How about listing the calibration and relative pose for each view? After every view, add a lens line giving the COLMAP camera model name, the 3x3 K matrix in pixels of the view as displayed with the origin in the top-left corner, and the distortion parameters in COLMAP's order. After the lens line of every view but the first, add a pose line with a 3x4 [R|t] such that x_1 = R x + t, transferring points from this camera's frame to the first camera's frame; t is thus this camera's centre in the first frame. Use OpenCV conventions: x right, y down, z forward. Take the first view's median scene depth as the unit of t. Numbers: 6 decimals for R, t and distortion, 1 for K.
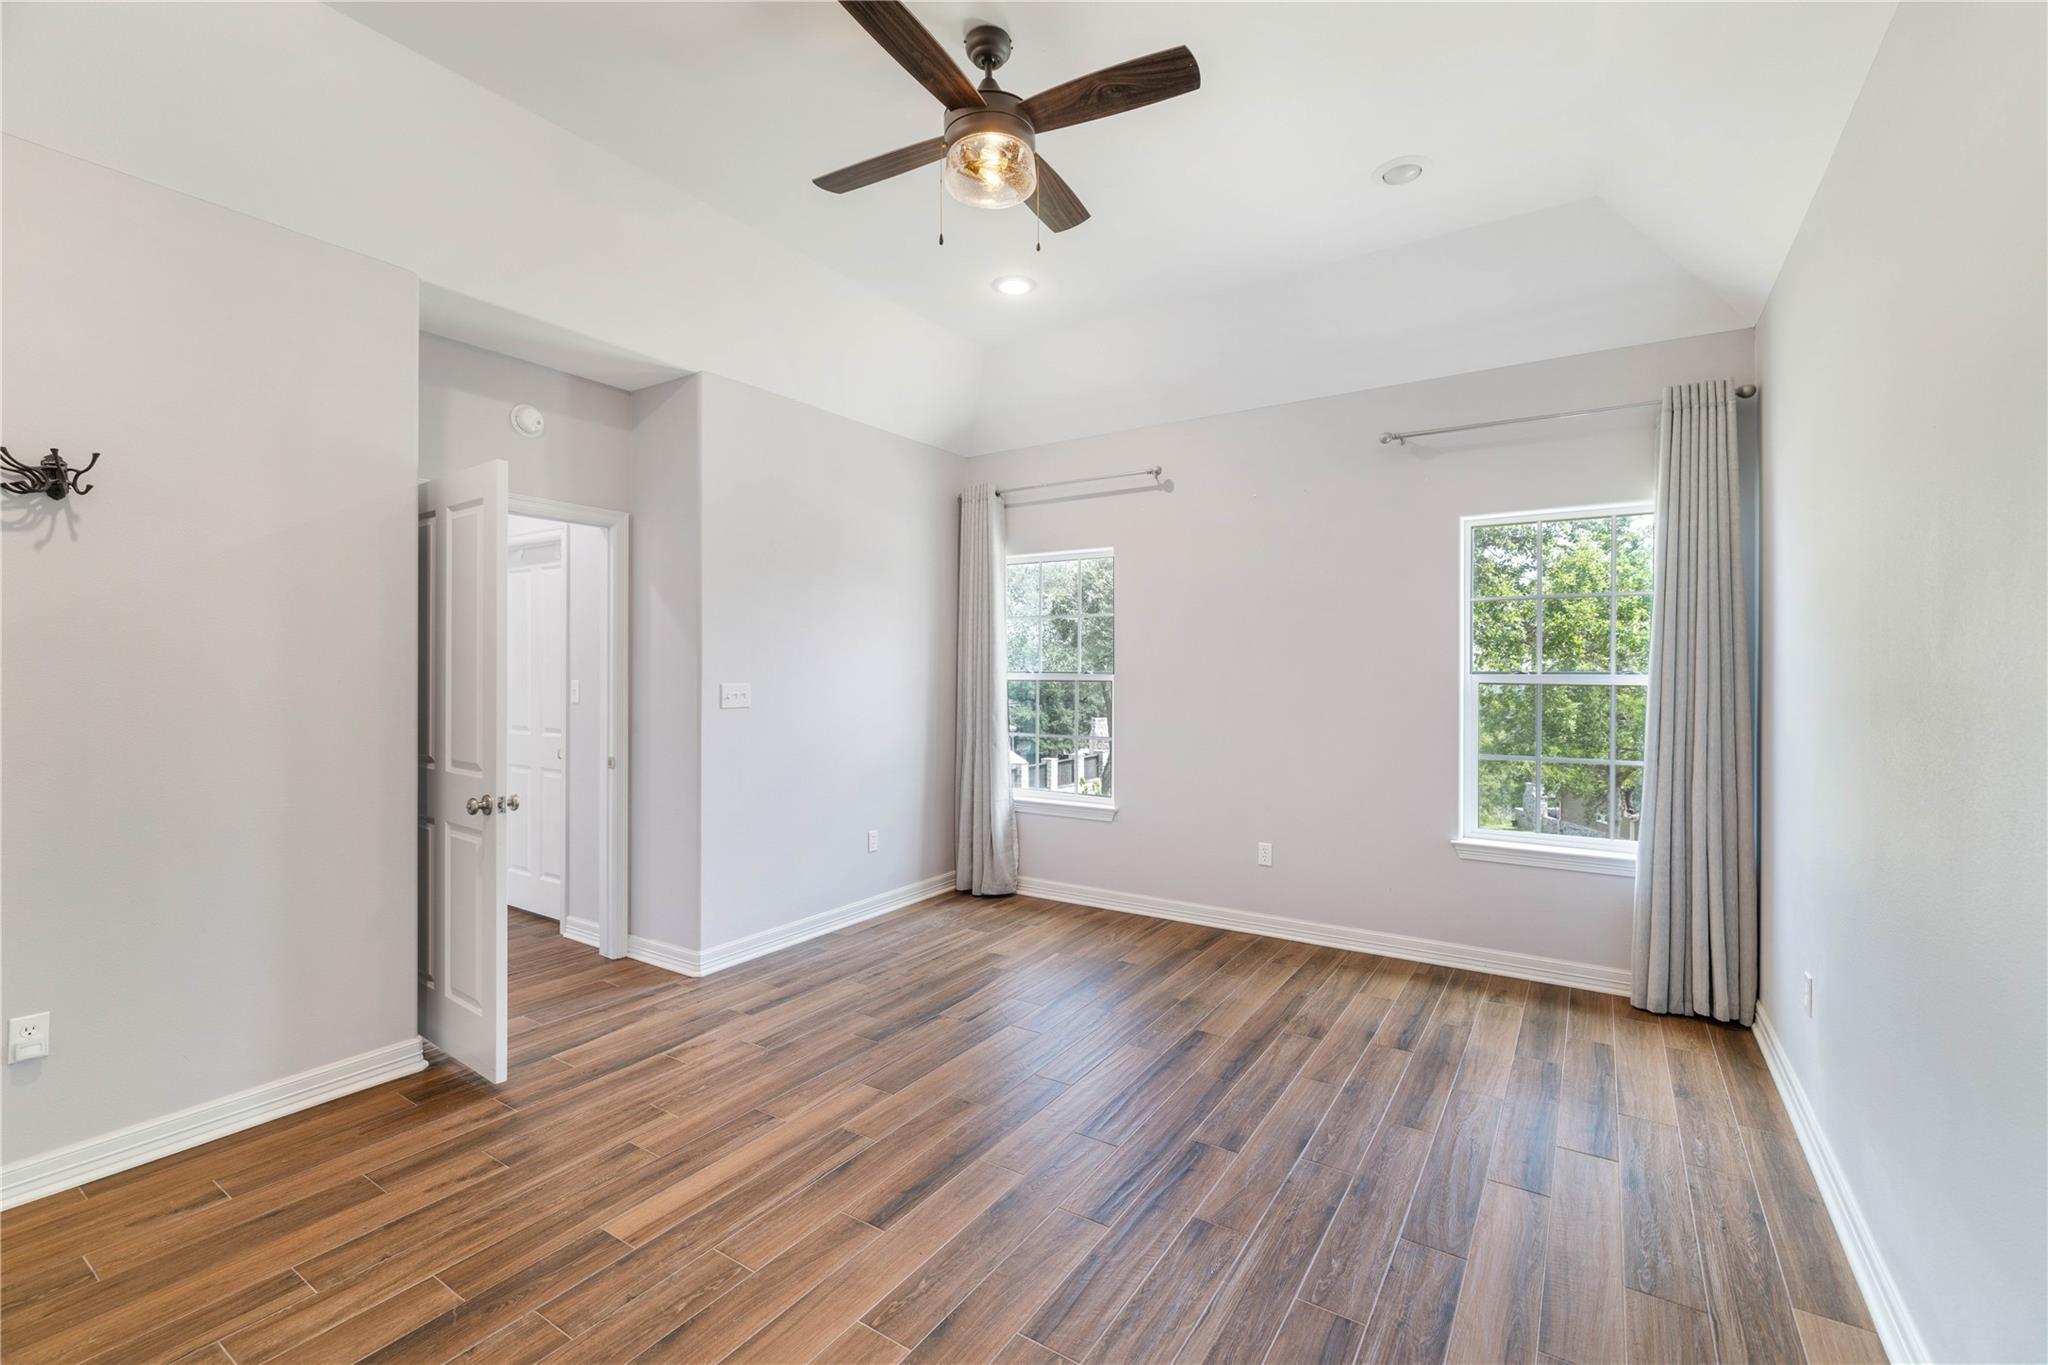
lens RADIAL K [[900.5, 0, 1024.7], [0, 900.5, 674.0], [0, 0, 1]] dist [0.001209, 0.000015]
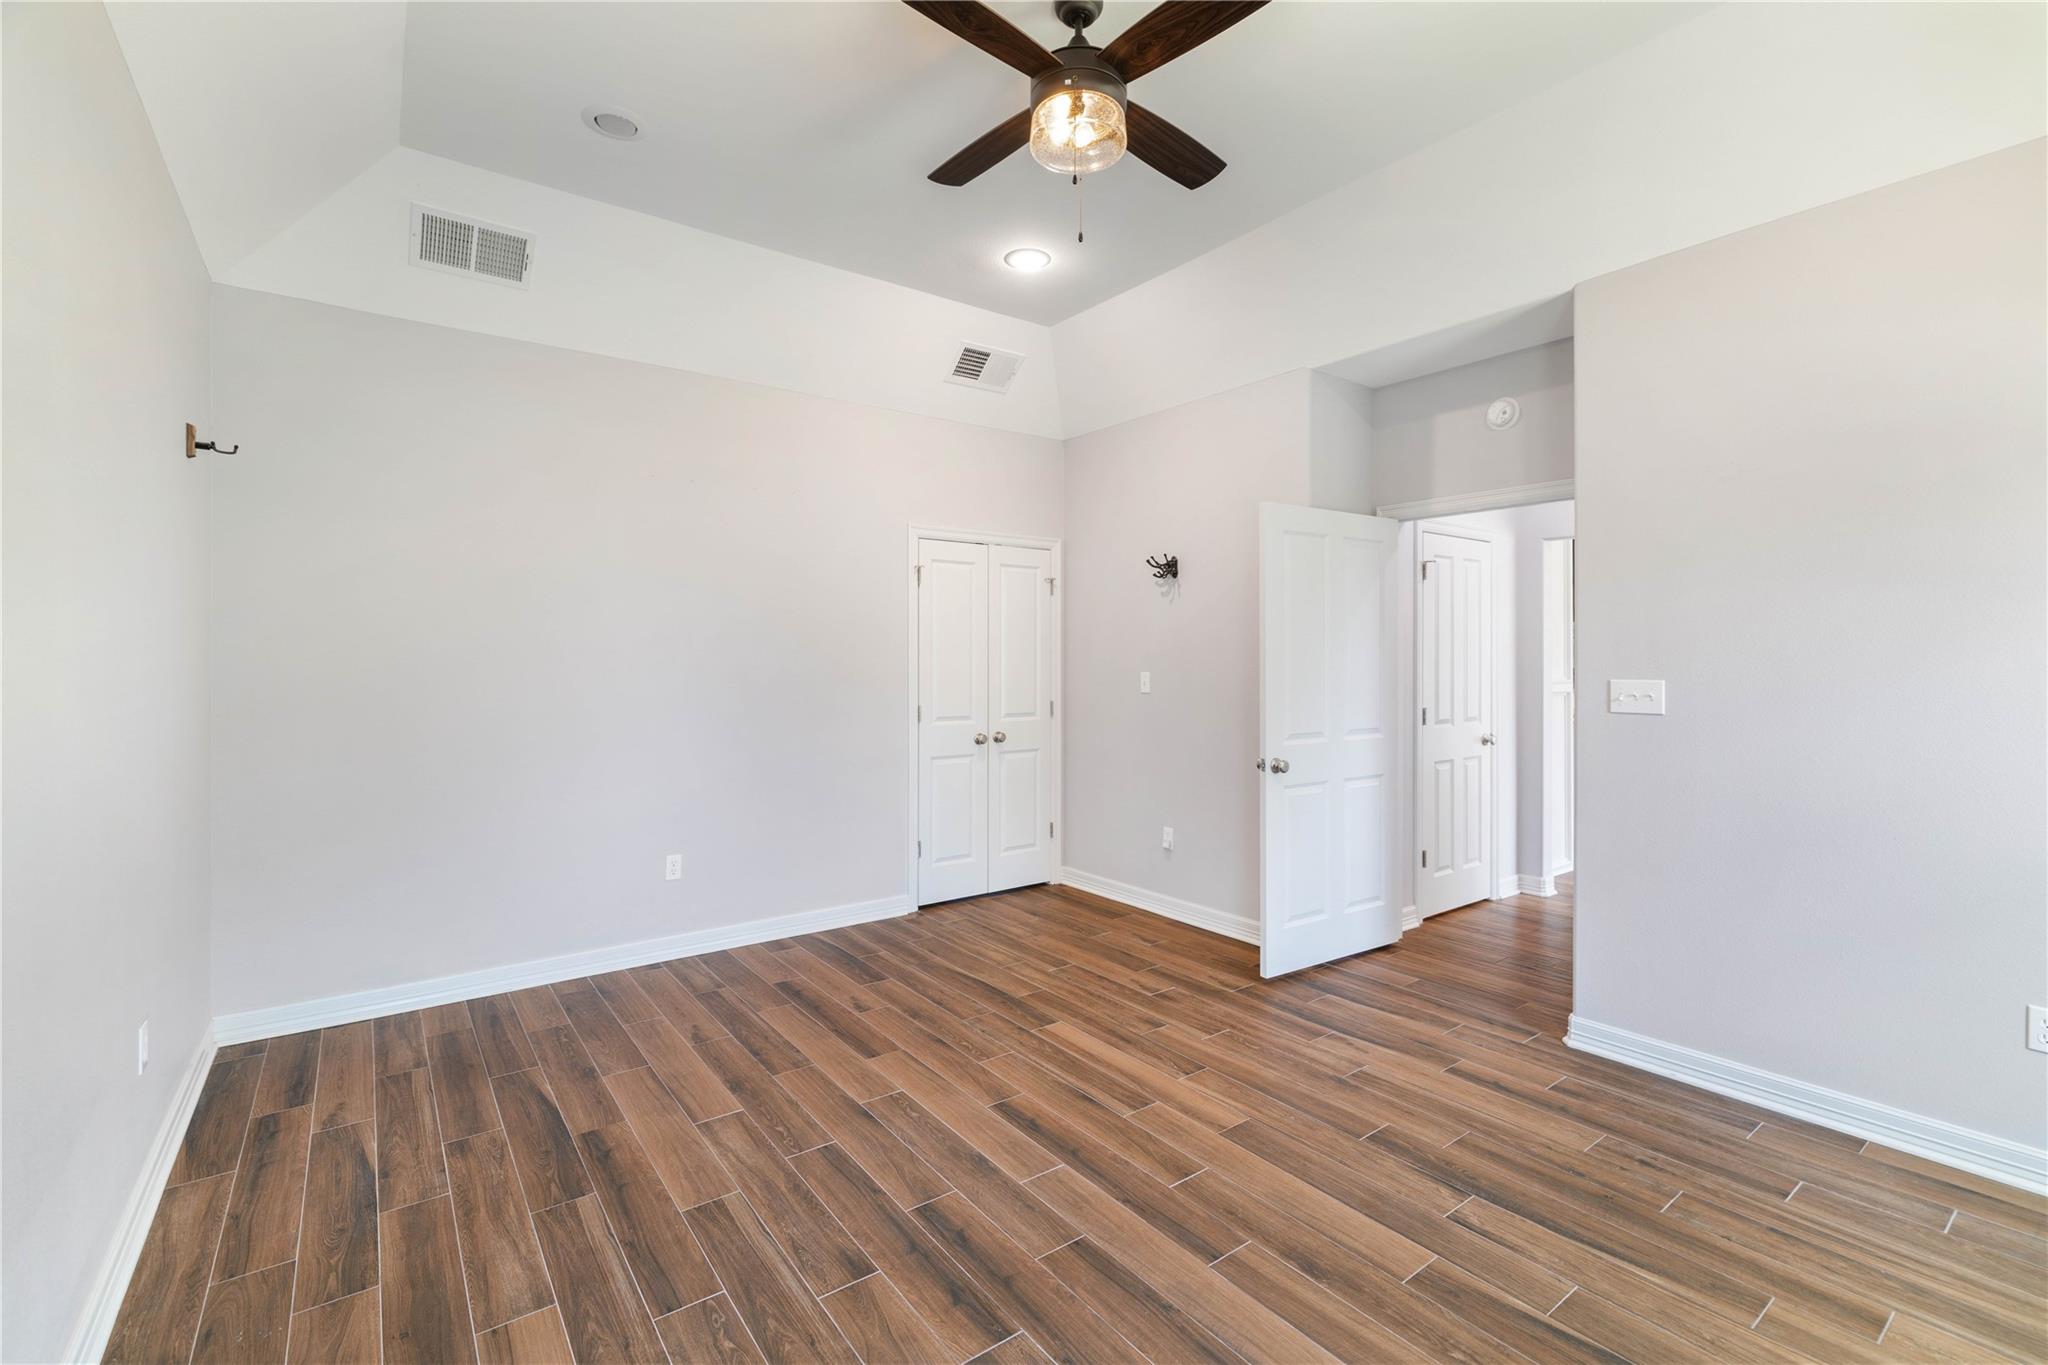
lens RADIAL K [[900.5, 0, 1025.8], [0, 900.5, 673.0], [0, 0, 1]] dist [0.001209, 0.000015]
pose [[-0.357555, 0.011091, -0.933826, 0.833514], [-0.002682, 0.999913, 0.012903, -0.005290], [0.933888, 0.007118, -0.357494, 1.252791]]
